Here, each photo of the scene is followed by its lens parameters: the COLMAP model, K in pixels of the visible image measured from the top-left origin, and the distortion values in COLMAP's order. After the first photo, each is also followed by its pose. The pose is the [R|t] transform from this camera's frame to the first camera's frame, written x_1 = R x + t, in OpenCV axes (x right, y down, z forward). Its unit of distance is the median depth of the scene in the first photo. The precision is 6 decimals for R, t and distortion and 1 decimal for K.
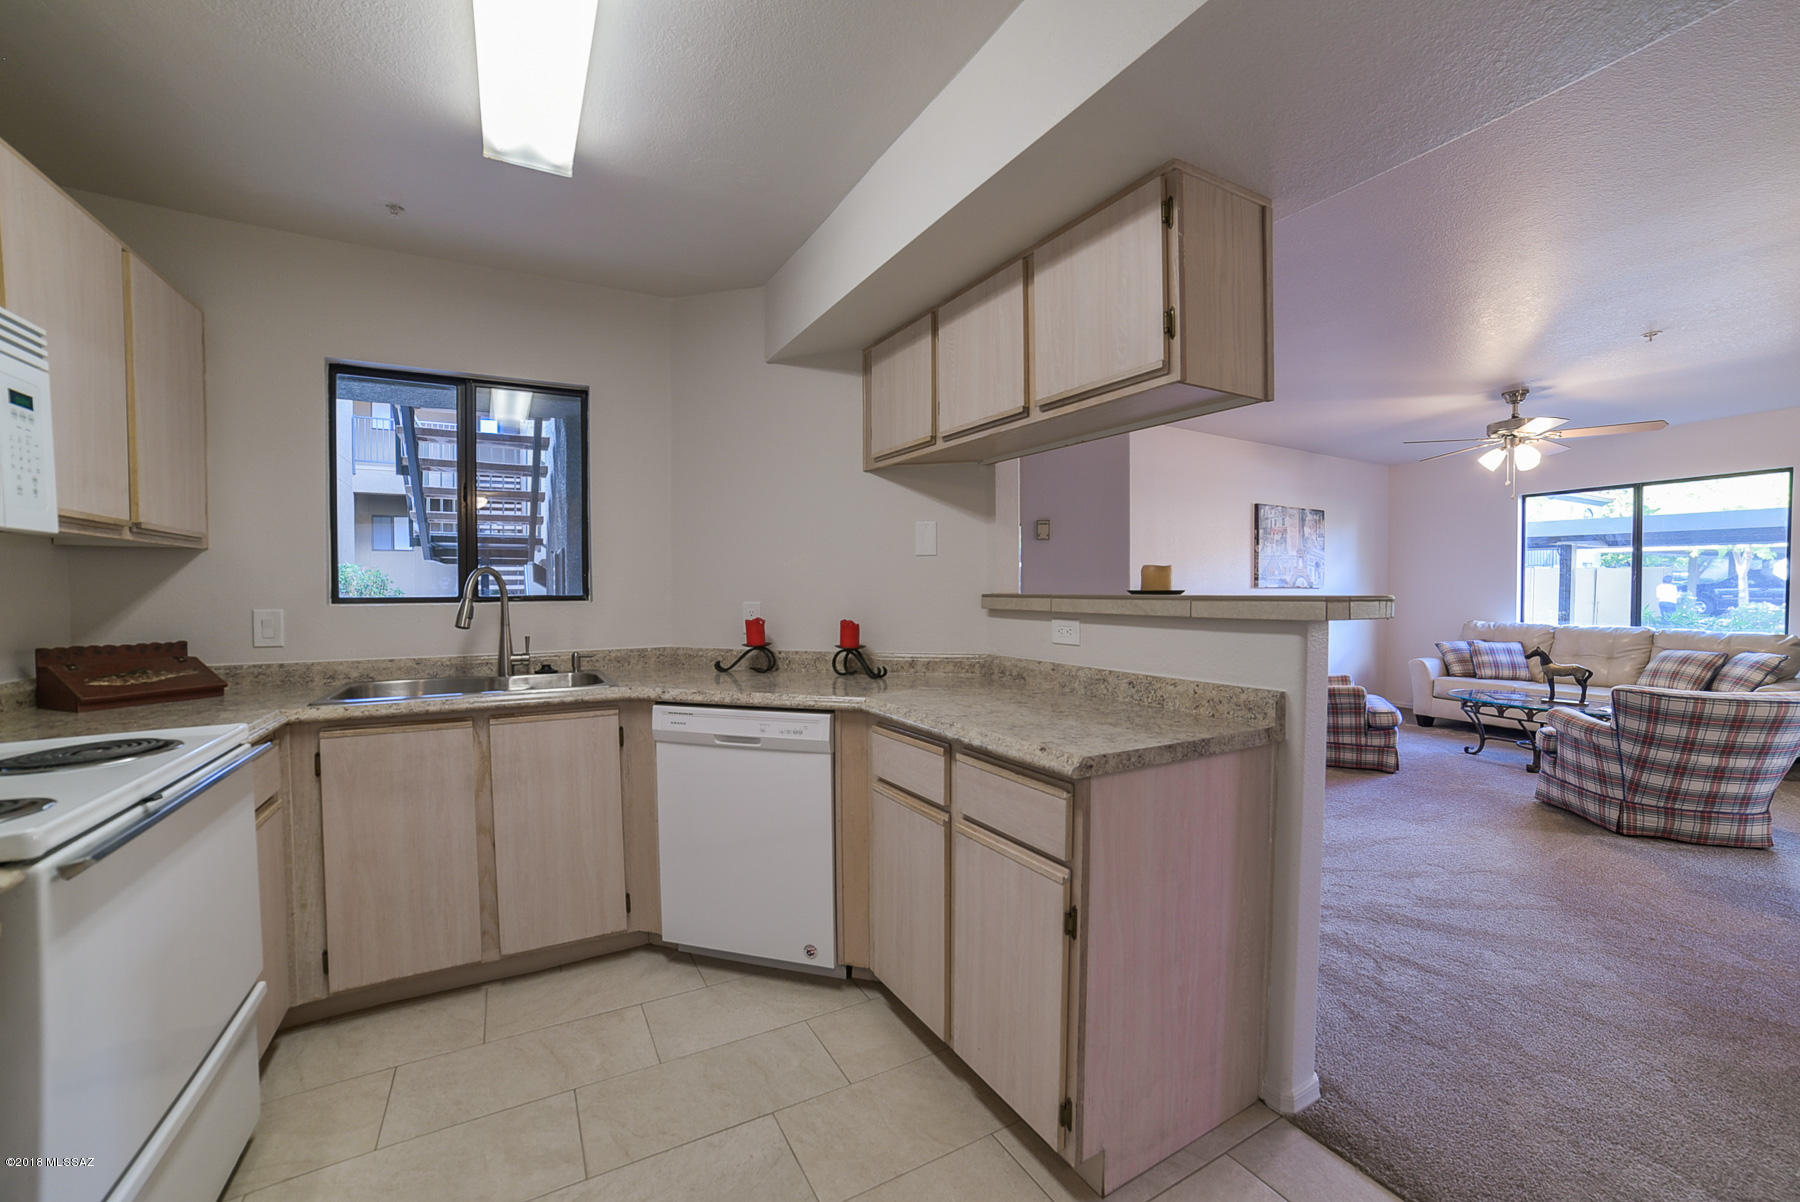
lens RADIAL K [[709.4, 0, 898.7], [0, 709.4, 598.7], [0, 0, 1]] dist [-0.046501, 0.016417]
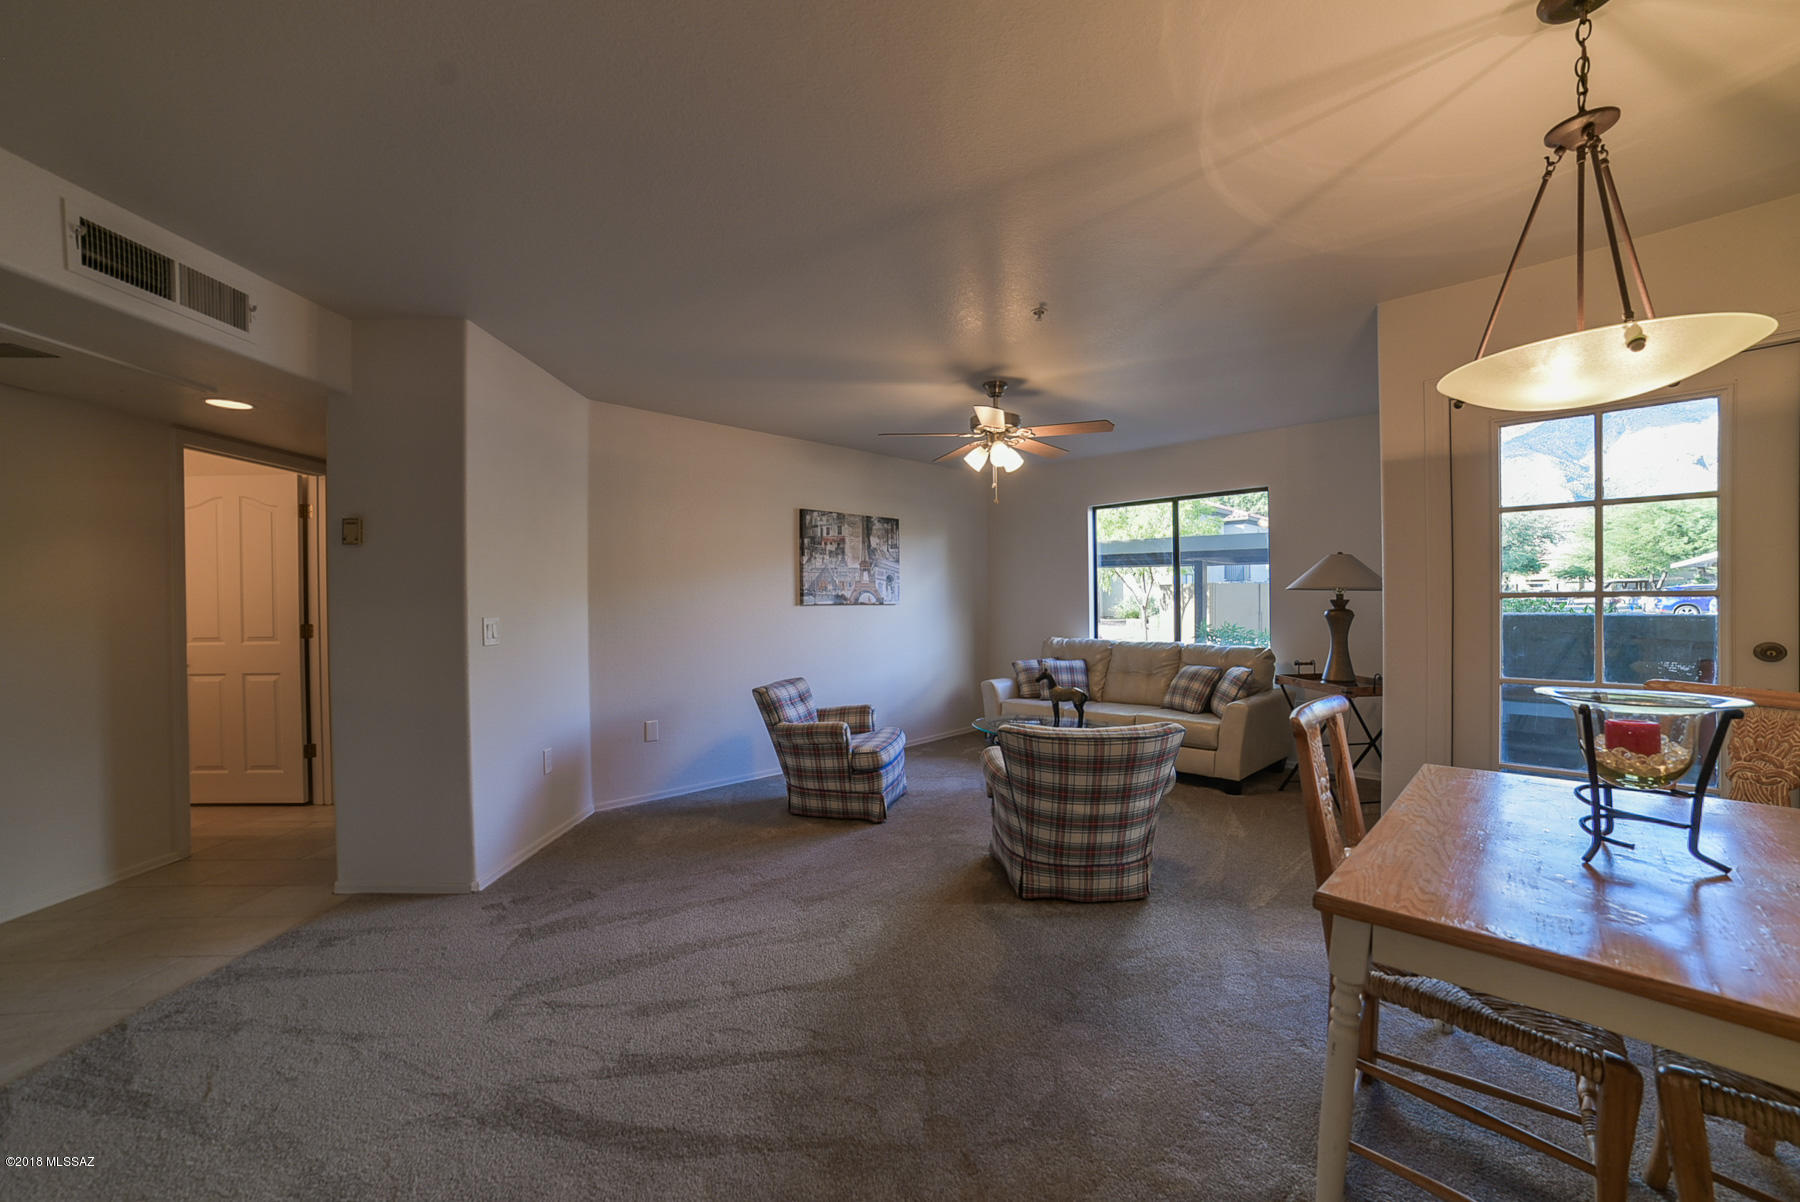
lens RADIAL K [[709.4, 0, 909.4], [0, 709.4, 599.4], [0, 0, 1]] dist [-0.046501, 0.016417]
pose [[0.963542, -0.007062, 0.267462, 0.483515], [0.012311, 0.999763, -0.017955, -0.006465], [-0.267272, 0.020593, 0.963401, 0.138789]]
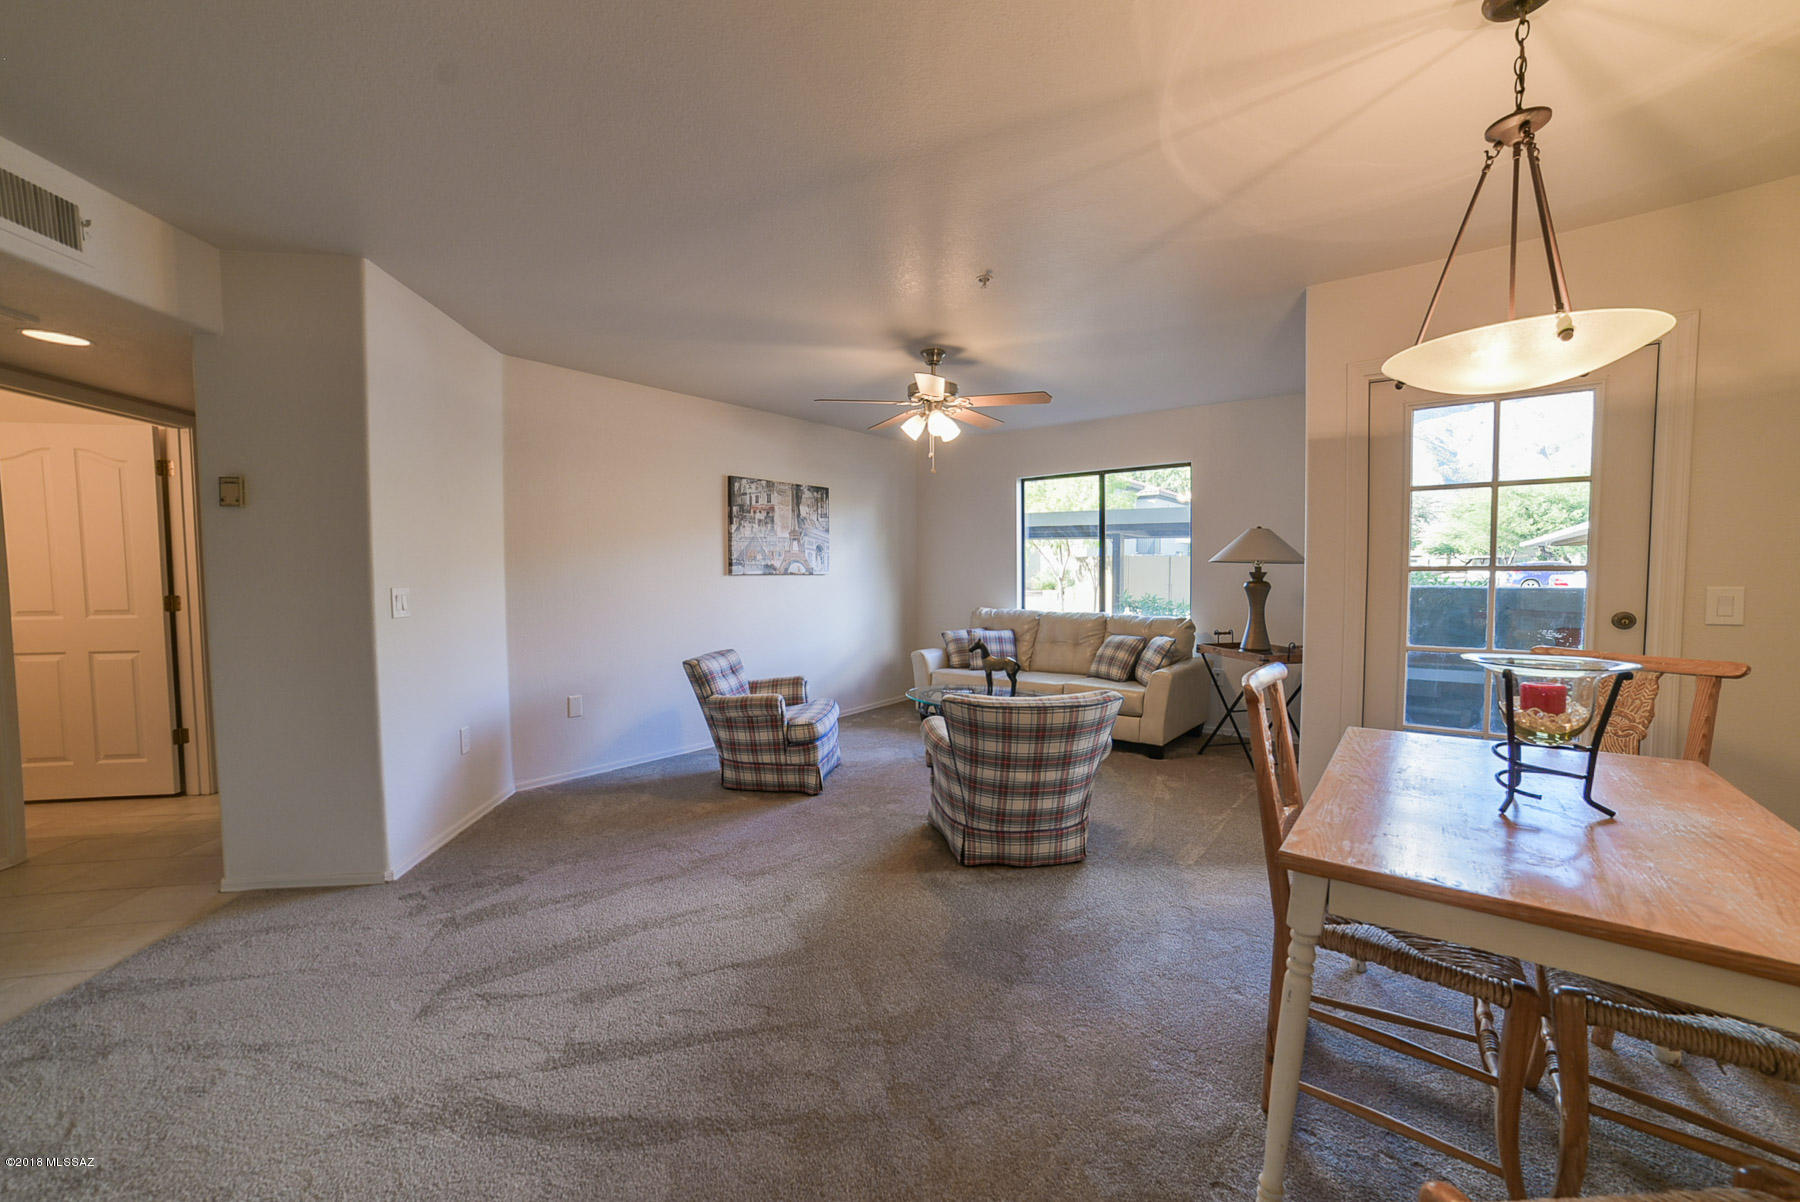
lens RADIAL K [[709.4, 0, 906.9], [0, 709.4, 598.0], [0, 0, 1]] dist [-0.046501, 0.016417]
pose [[0.927282, -0.017328, 0.373962, 0.464977], [0.009756, 0.999708, 0.022129, -0.005971], [-0.374236, -0.016872, 0.927180, 0.153157]]
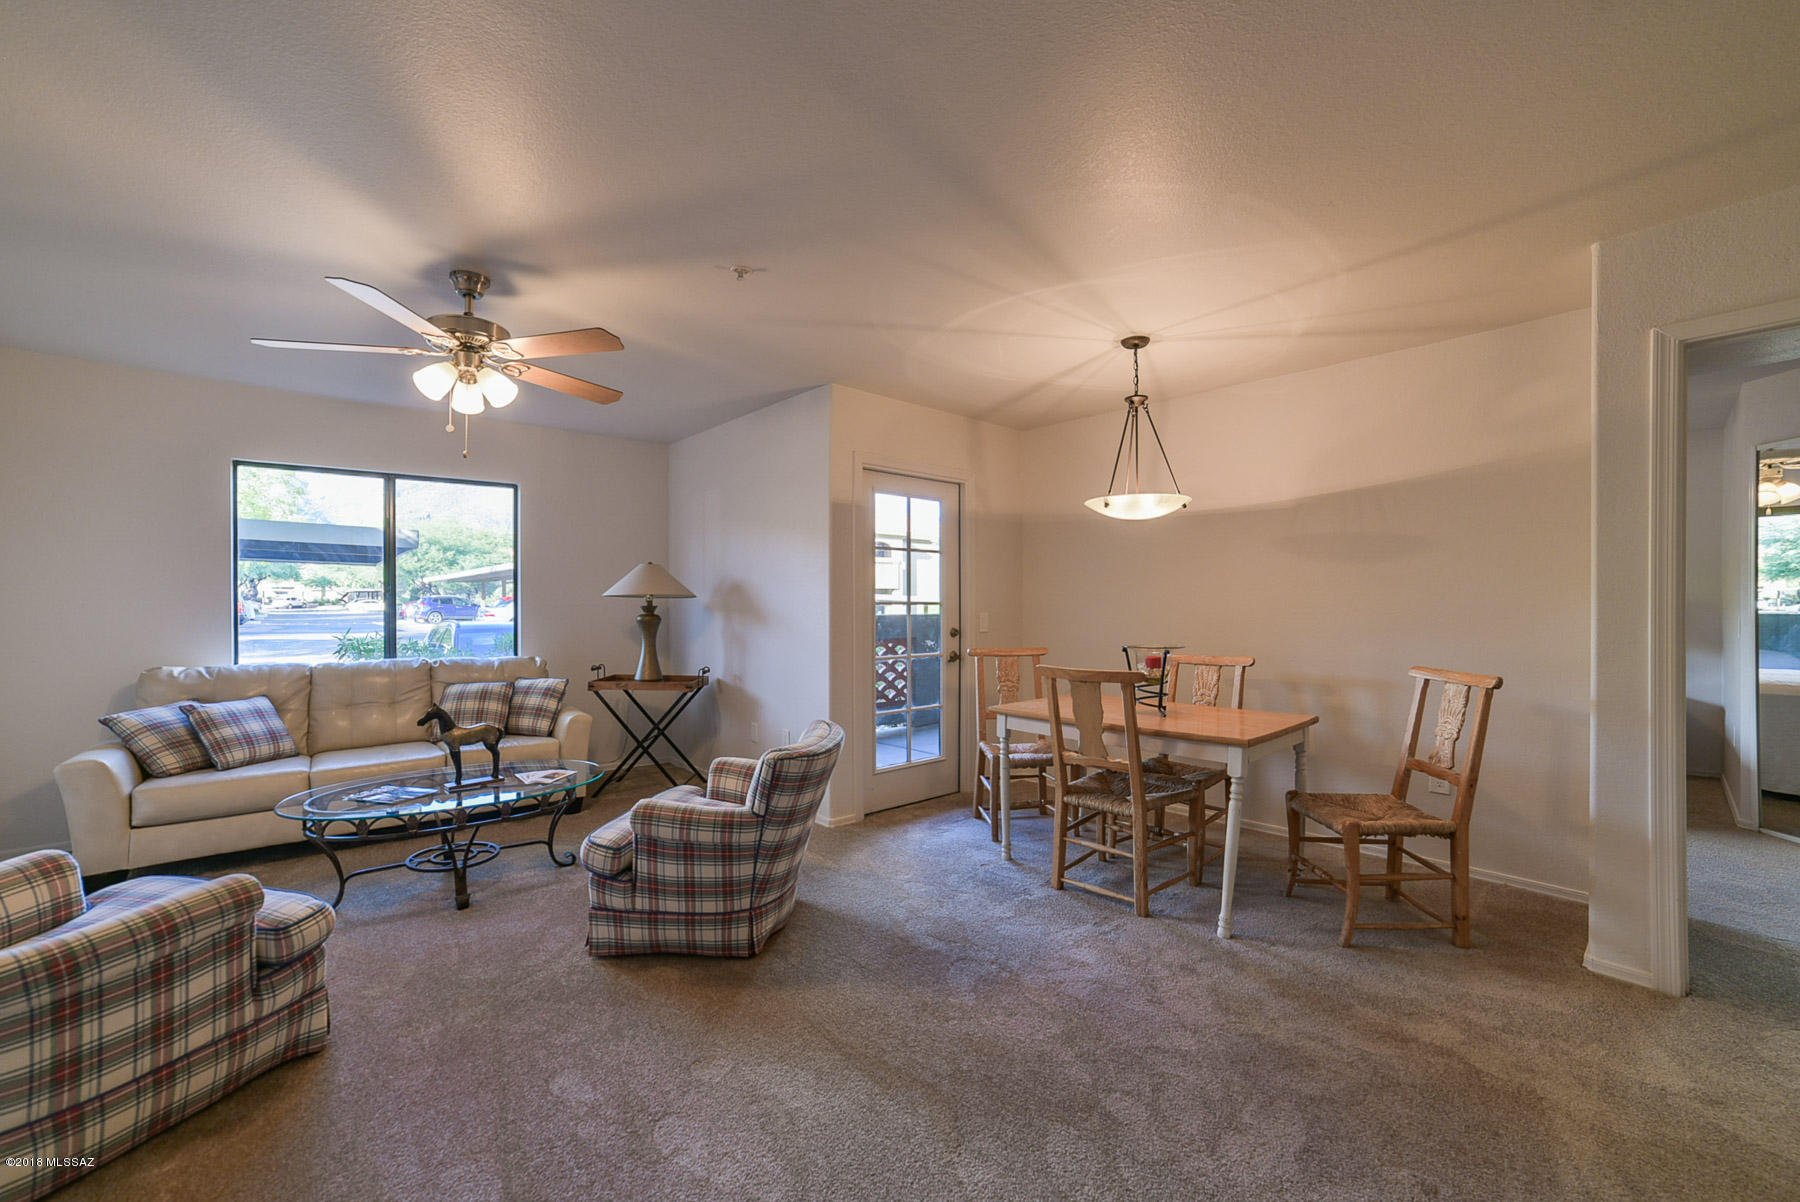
lens RADIAL K [[709.4, 0, 879.3], [0, 709.4, 603.6], [0, 0, 1]] dist [-0.046501, 0.016417]
pose [[-0.203123, 0.000188, 0.979153, 0.215654], [0.015074, 0.999882, 0.002936, -0.015744], [-0.979037, 0.015356, -0.203102, 0.693637]]
